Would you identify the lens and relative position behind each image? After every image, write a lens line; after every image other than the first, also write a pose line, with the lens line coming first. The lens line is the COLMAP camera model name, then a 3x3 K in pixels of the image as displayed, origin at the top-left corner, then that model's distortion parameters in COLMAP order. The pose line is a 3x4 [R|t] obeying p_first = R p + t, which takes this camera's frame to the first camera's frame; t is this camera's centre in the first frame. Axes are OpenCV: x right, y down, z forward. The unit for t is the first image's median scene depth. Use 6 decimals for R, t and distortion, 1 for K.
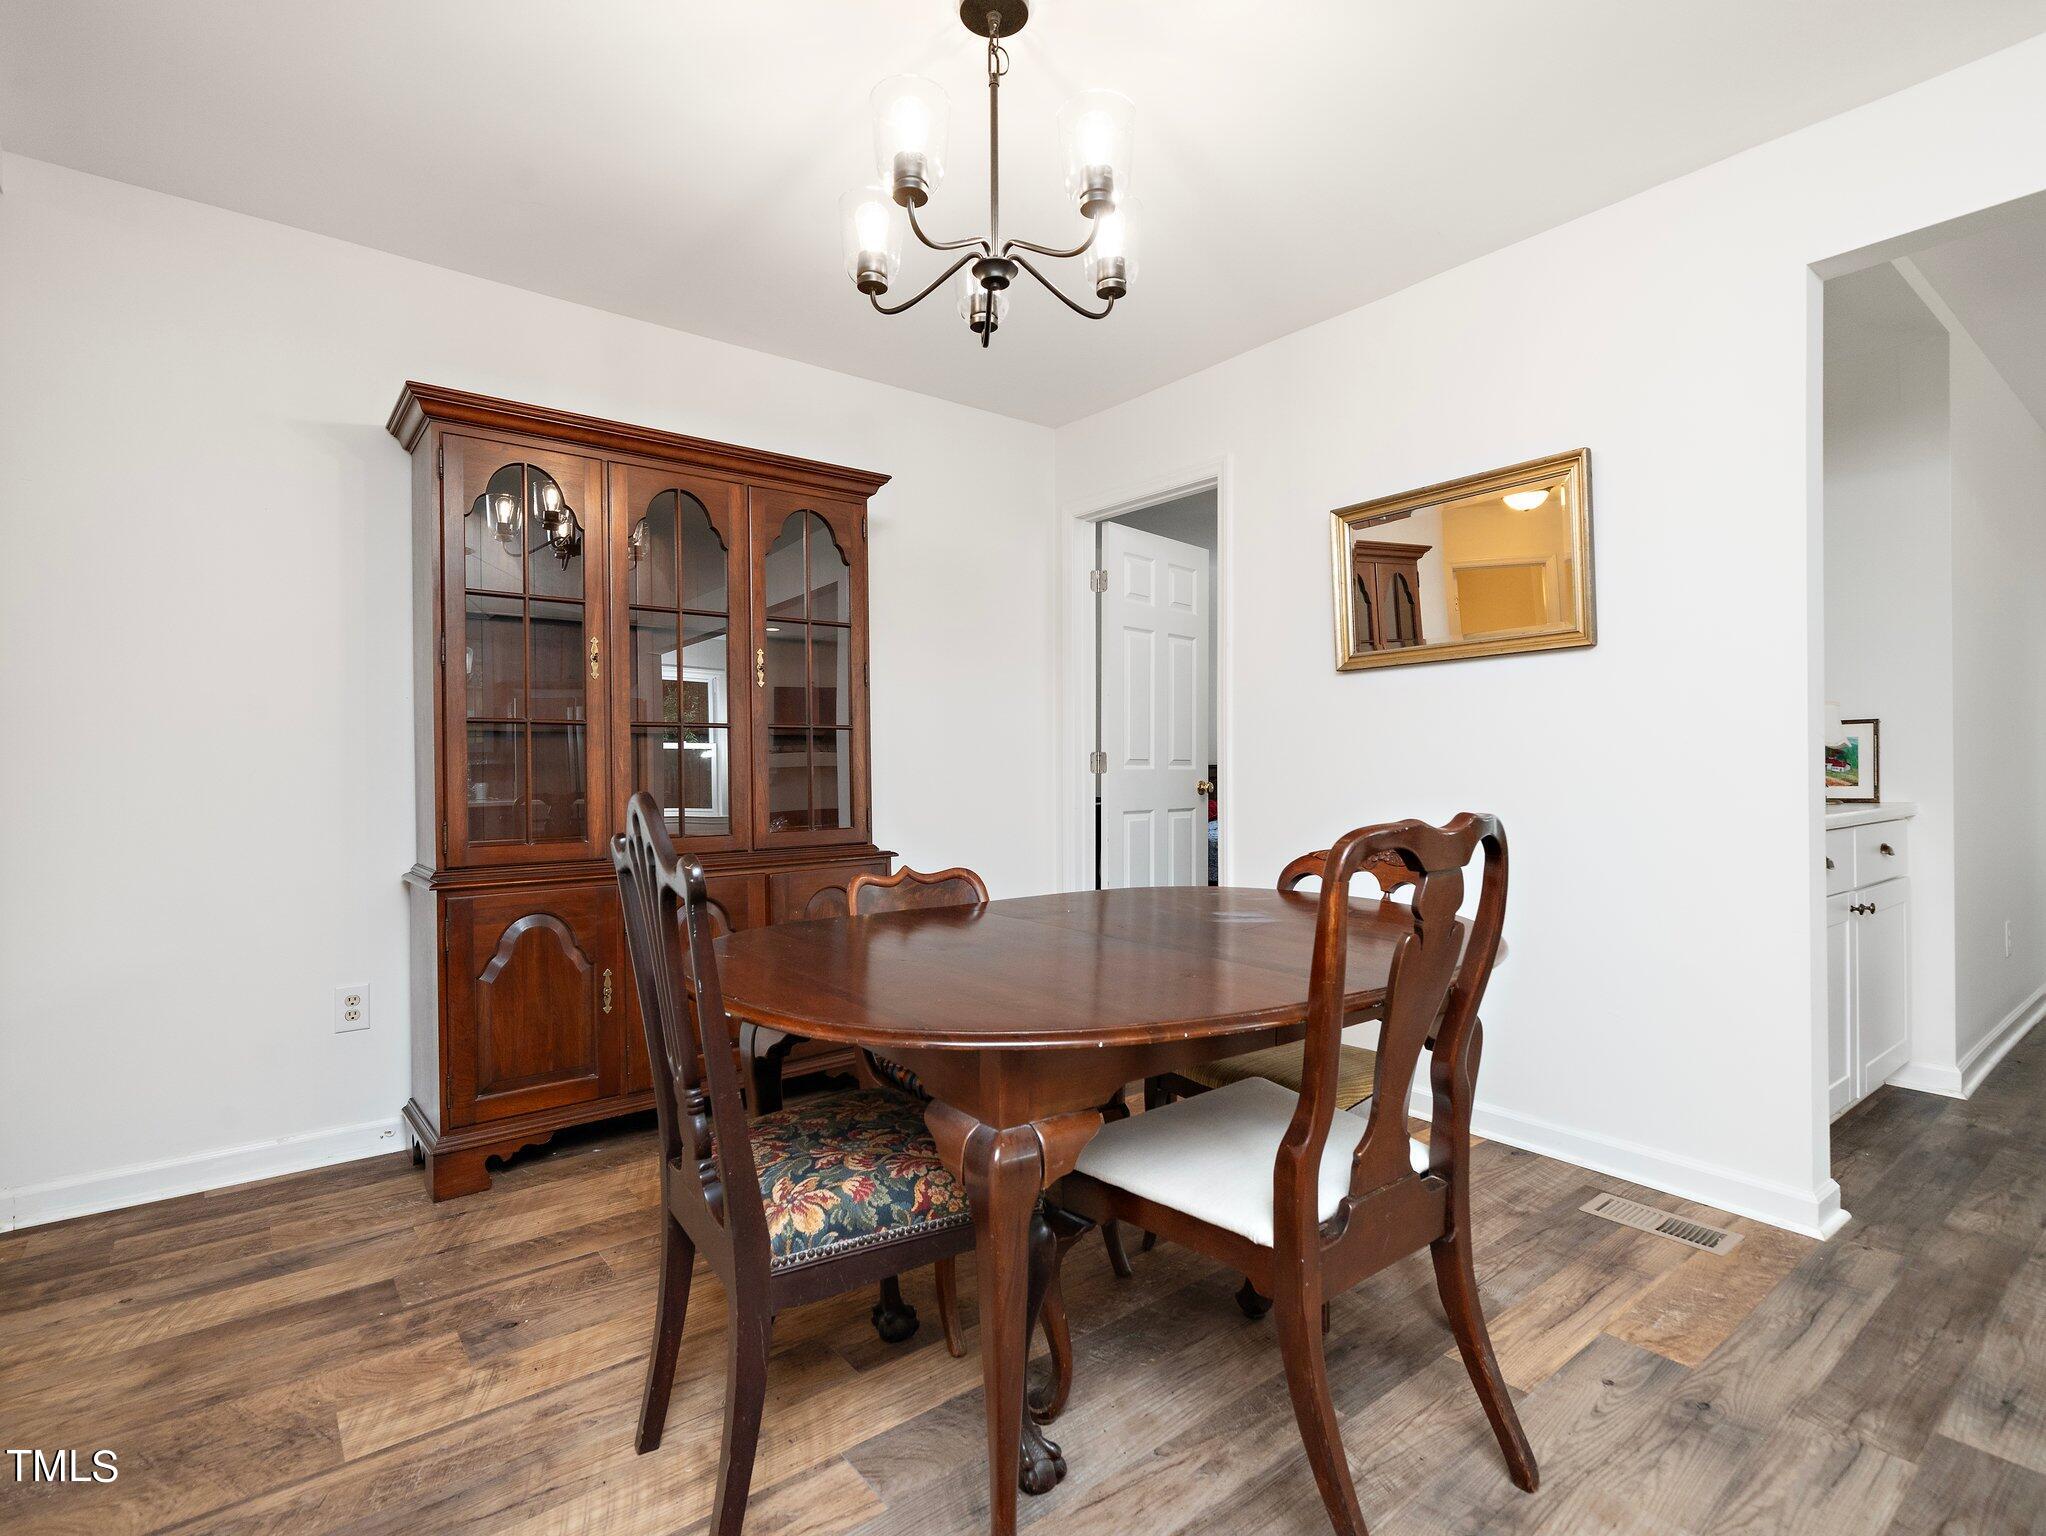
lens RADIAL K [[999.8, 0, 1007.0], [0, 999.8, 771.8], [0, 0, 1]] dist [0.003052, -0.000093]
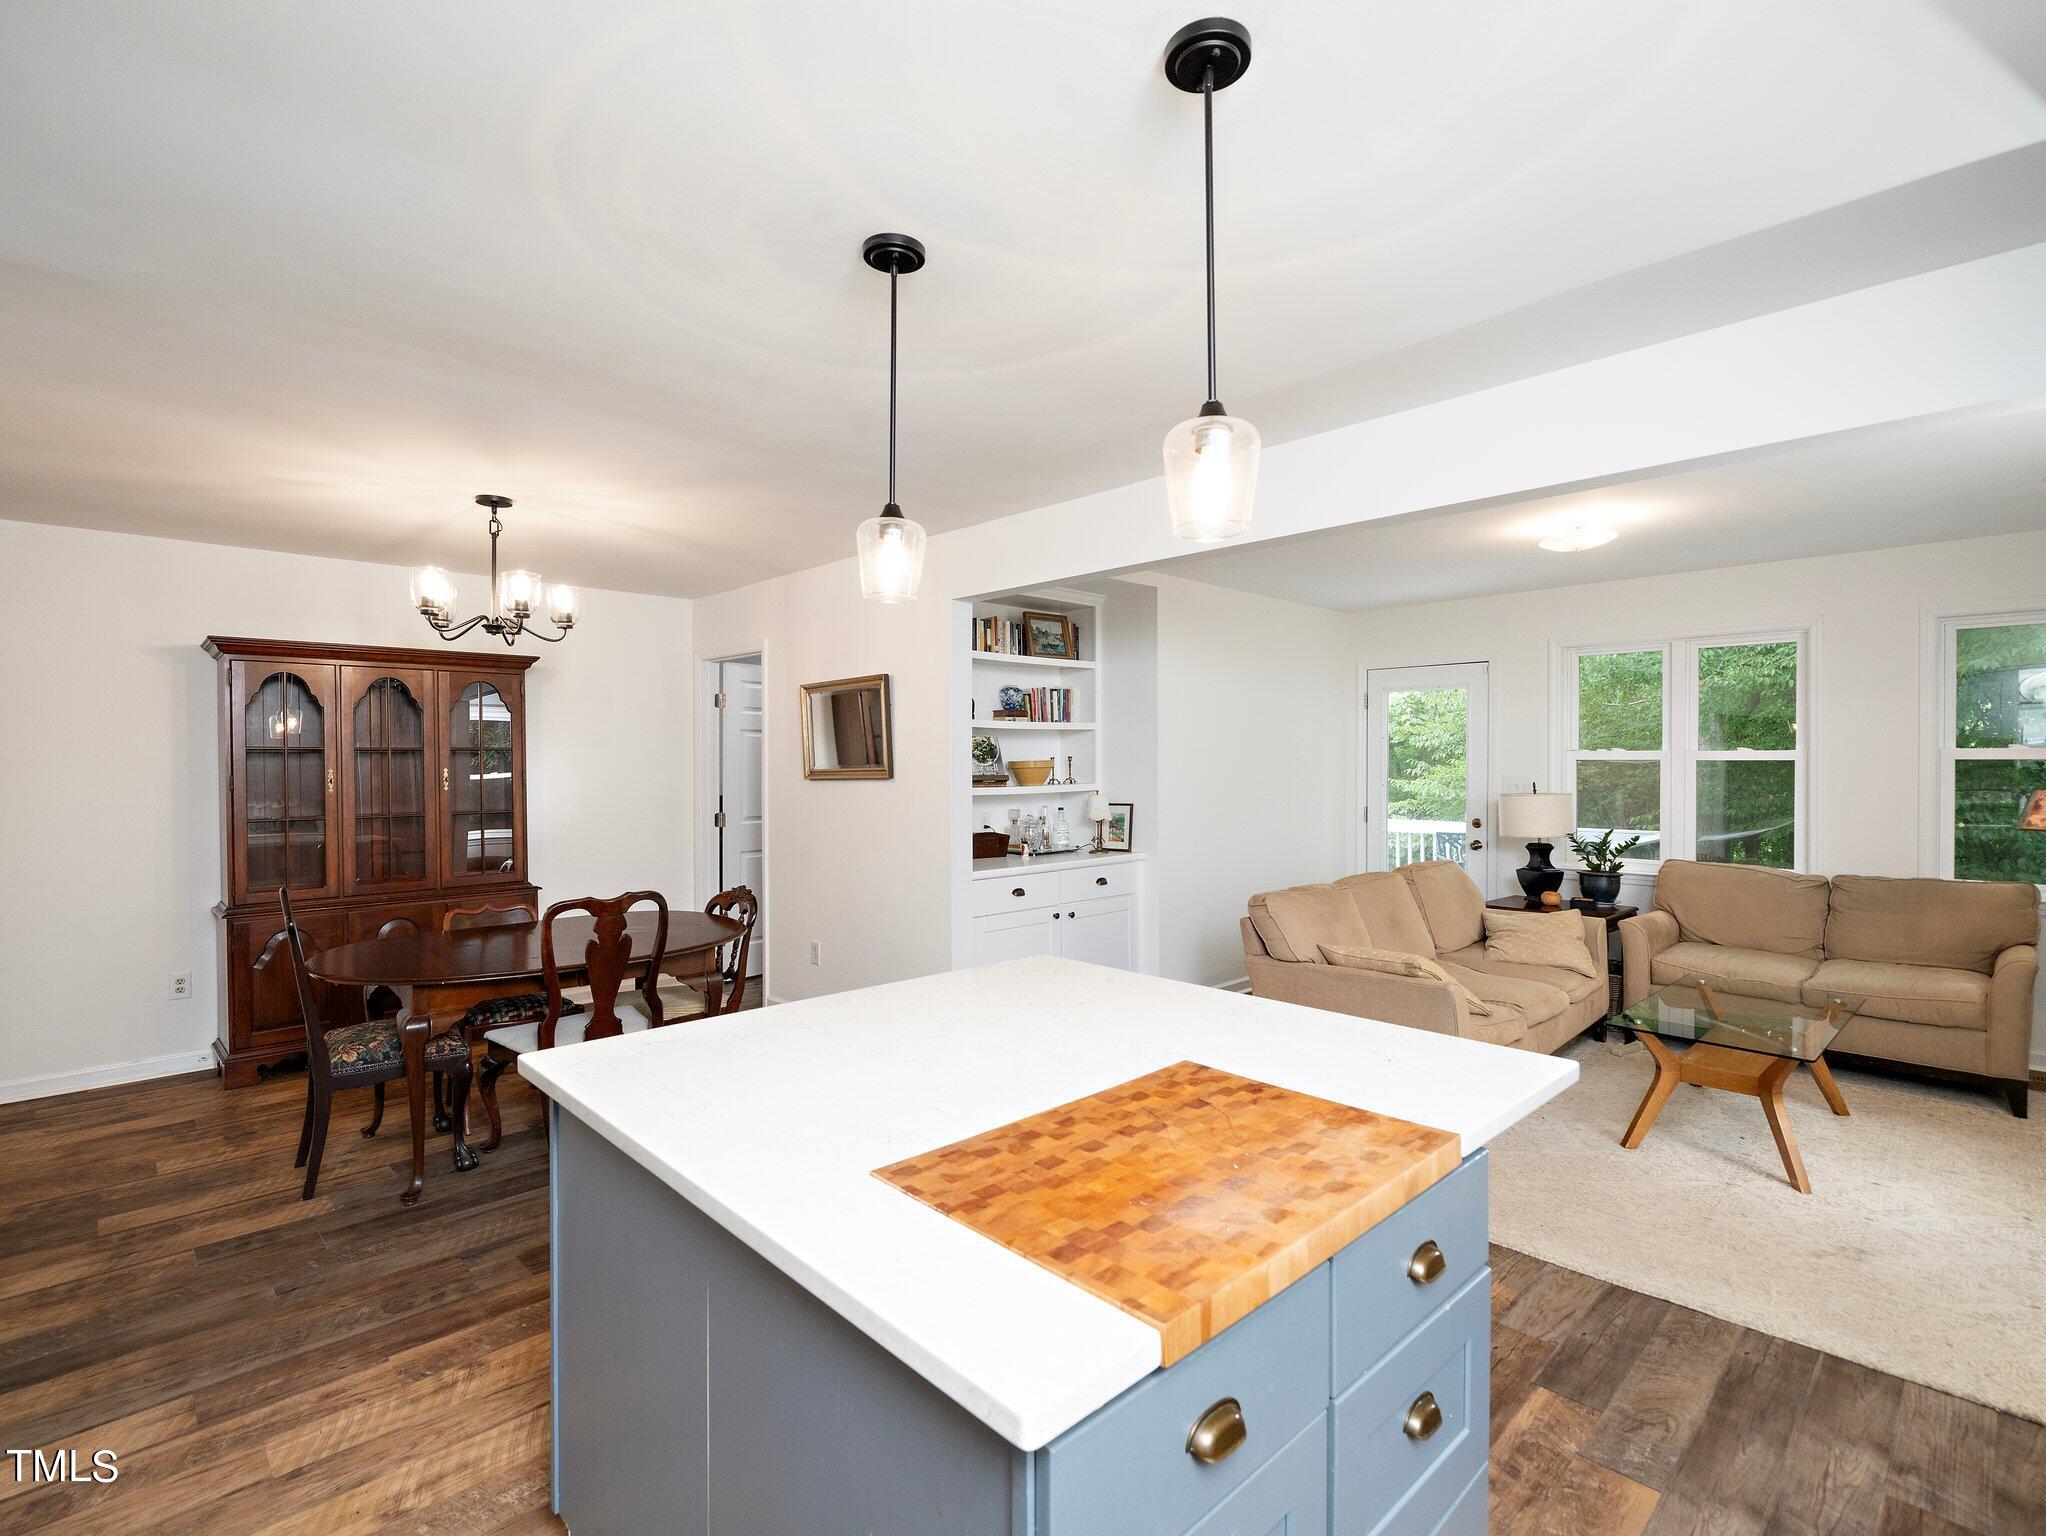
lens RADIAL K [[999.8, 0, 1035.7], [0, 999.8, 764.4], [0, 0, 1]] dist [0.003052, -0.000093]
pose [[0.996076, 0.000165, 0.088507, 0.716517], [-0.000549, 0.999991, 0.004315, -0.166480], [-0.088505, -0.004346, 0.996066, -0.919354]]
